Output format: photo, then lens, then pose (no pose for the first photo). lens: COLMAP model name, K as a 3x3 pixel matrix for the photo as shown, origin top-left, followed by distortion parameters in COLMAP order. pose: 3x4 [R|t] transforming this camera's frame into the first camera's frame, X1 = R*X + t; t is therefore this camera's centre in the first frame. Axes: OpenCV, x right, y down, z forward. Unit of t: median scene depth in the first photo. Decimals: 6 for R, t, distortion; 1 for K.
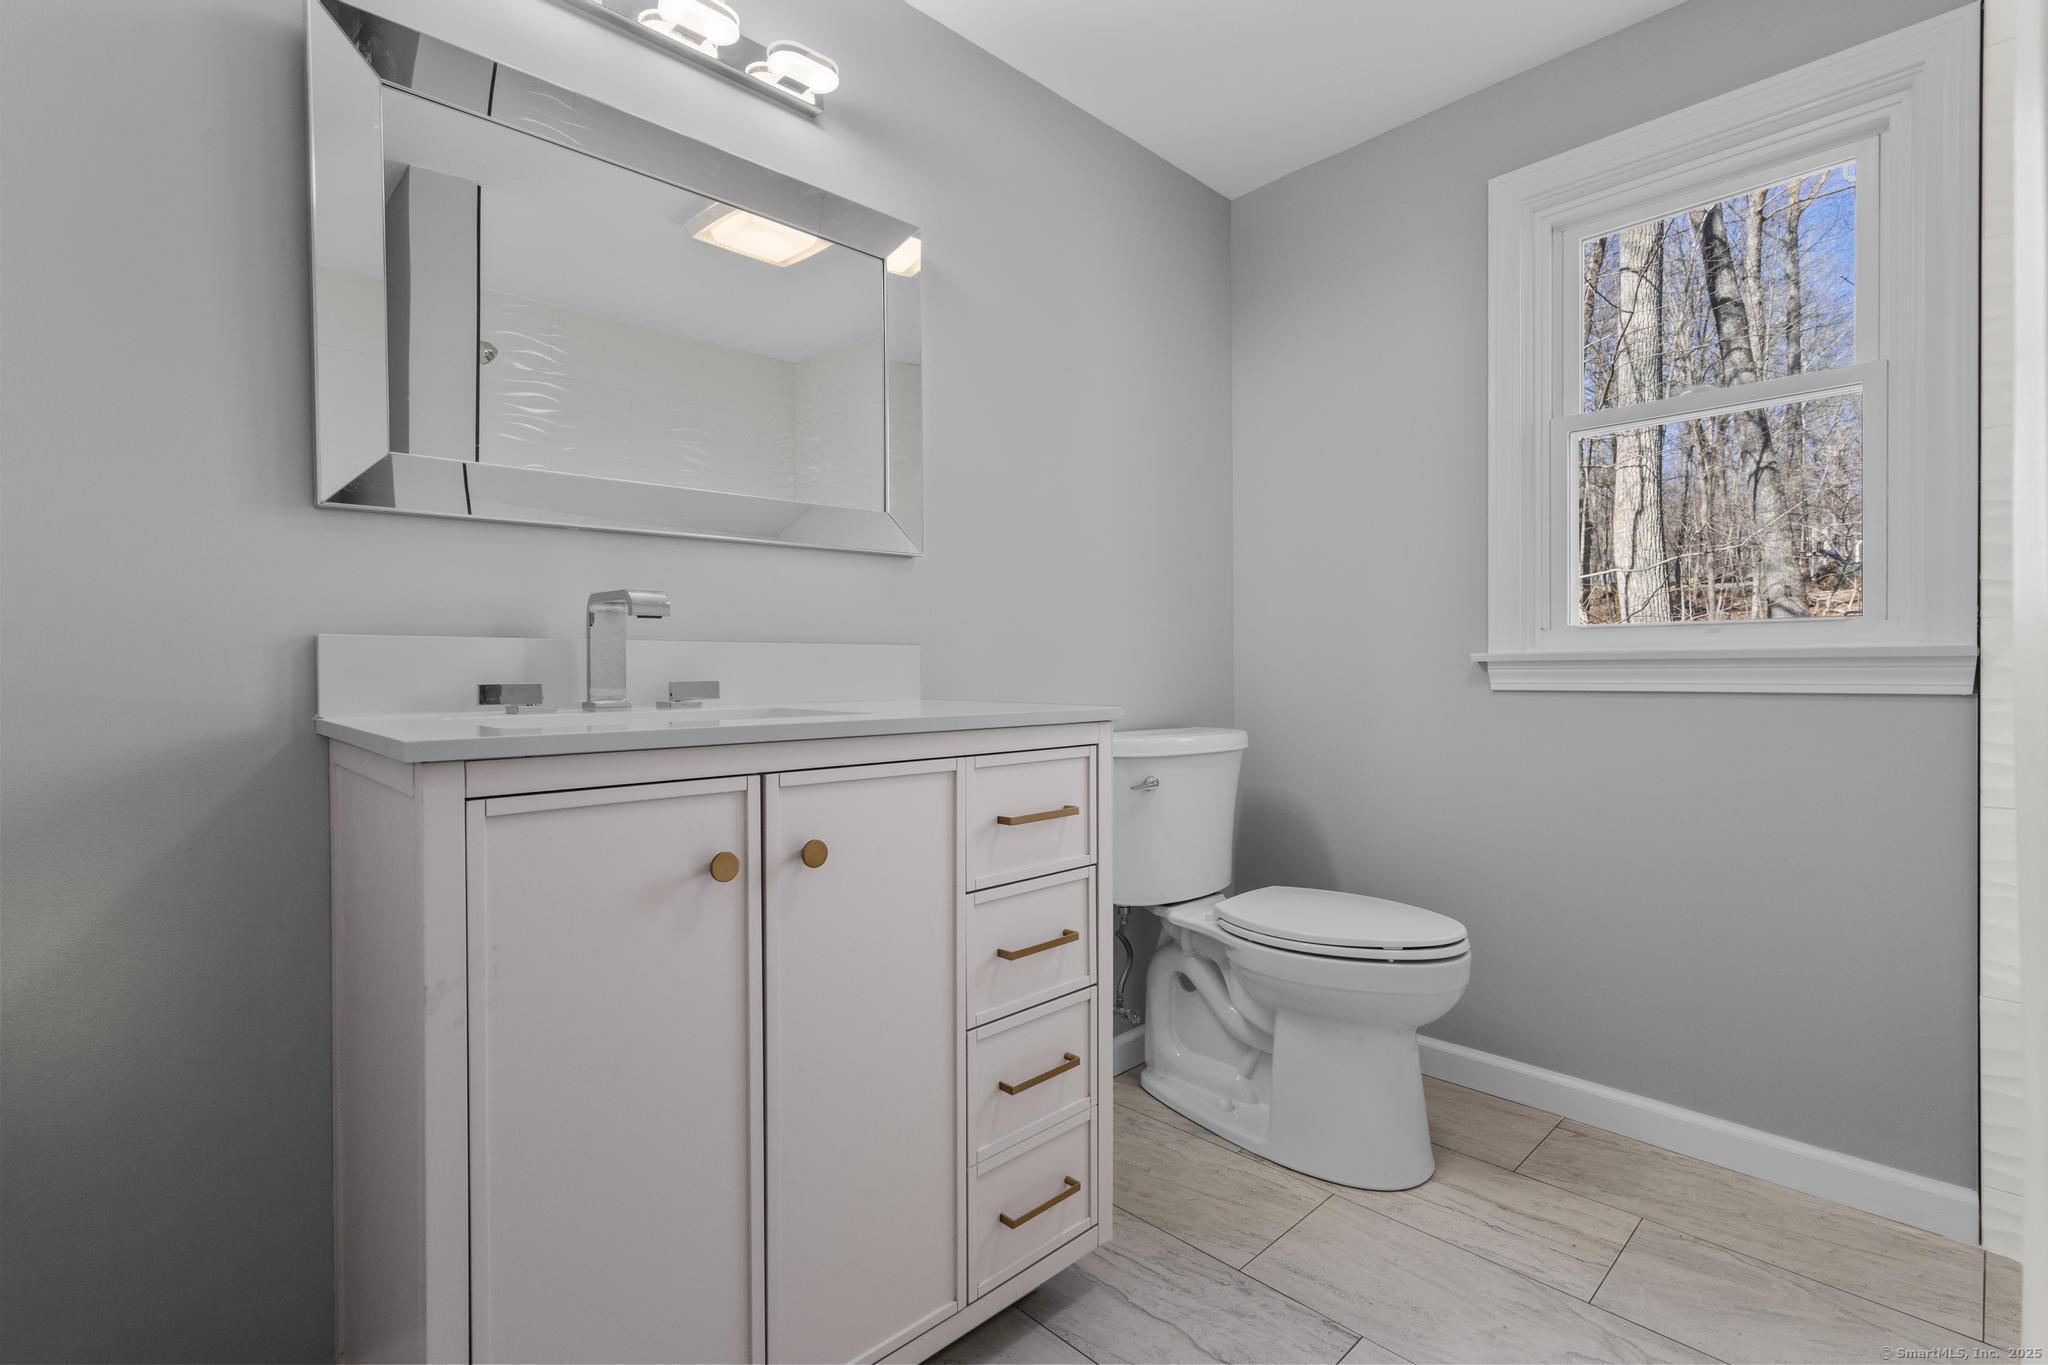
lens RADIAL K [[932.2, 0, 1013.8], [0, 932.2, 677.6], [0, 0, 1]] dist [-0.005264, 0.003938]
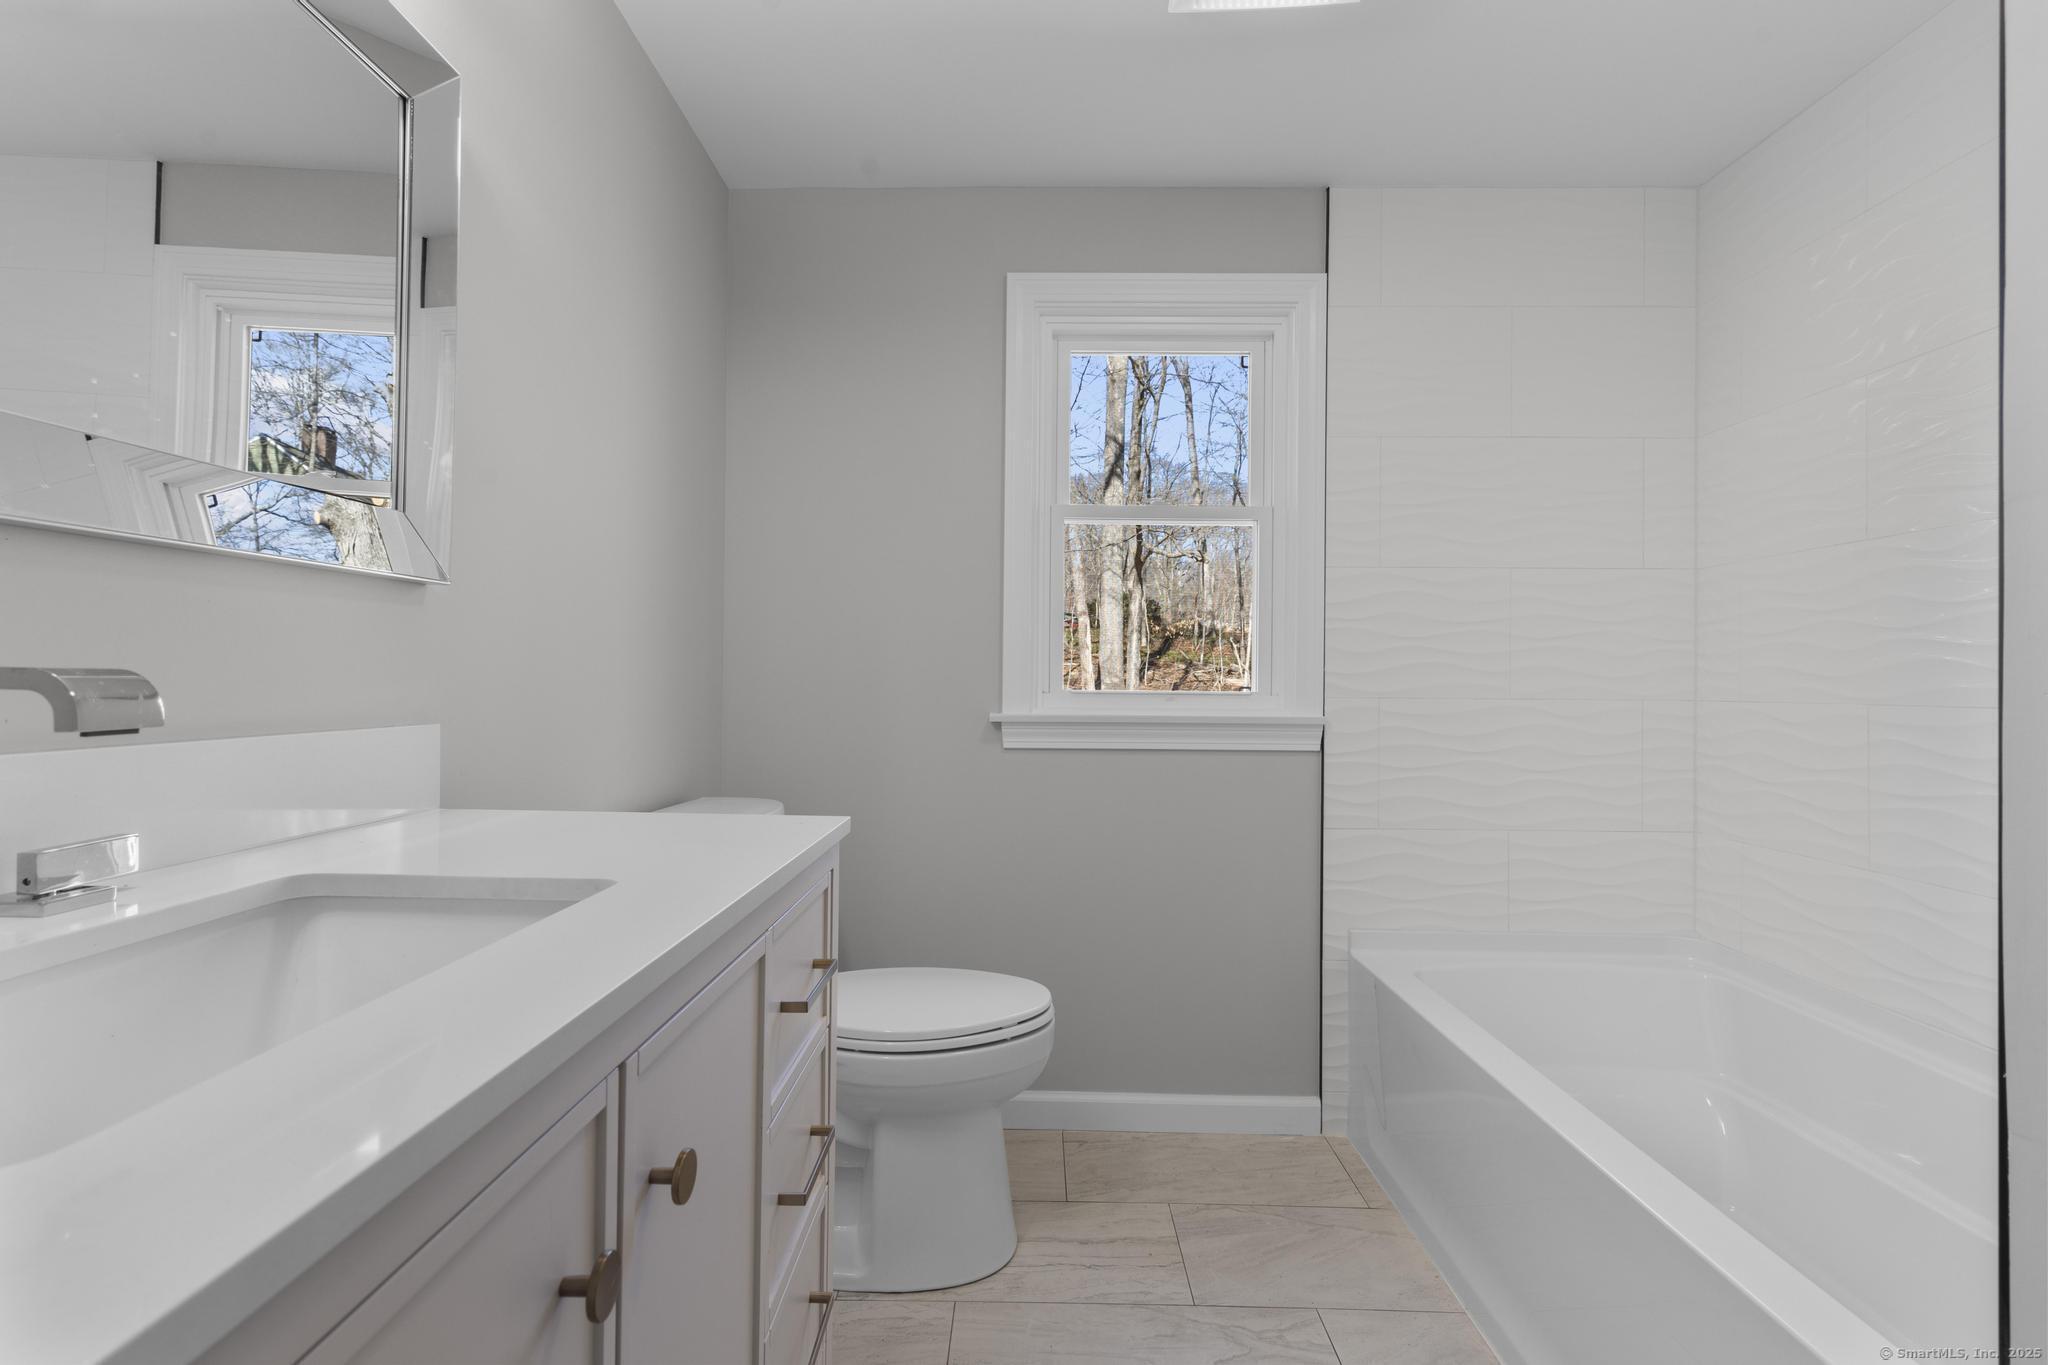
lens RADIAL K [[932.2, 0, 1023.6], [0, 932.2, 681.5], [0, 0, 1]] dist [-0.005264, 0.003938]
pose [[0.699562, 0.013143, 0.714451, -0.296303], [-0.008017, 0.999912, -0.010544, -0.065178], [-0.714527, 0.001648, 0.699606, 0.295726]]
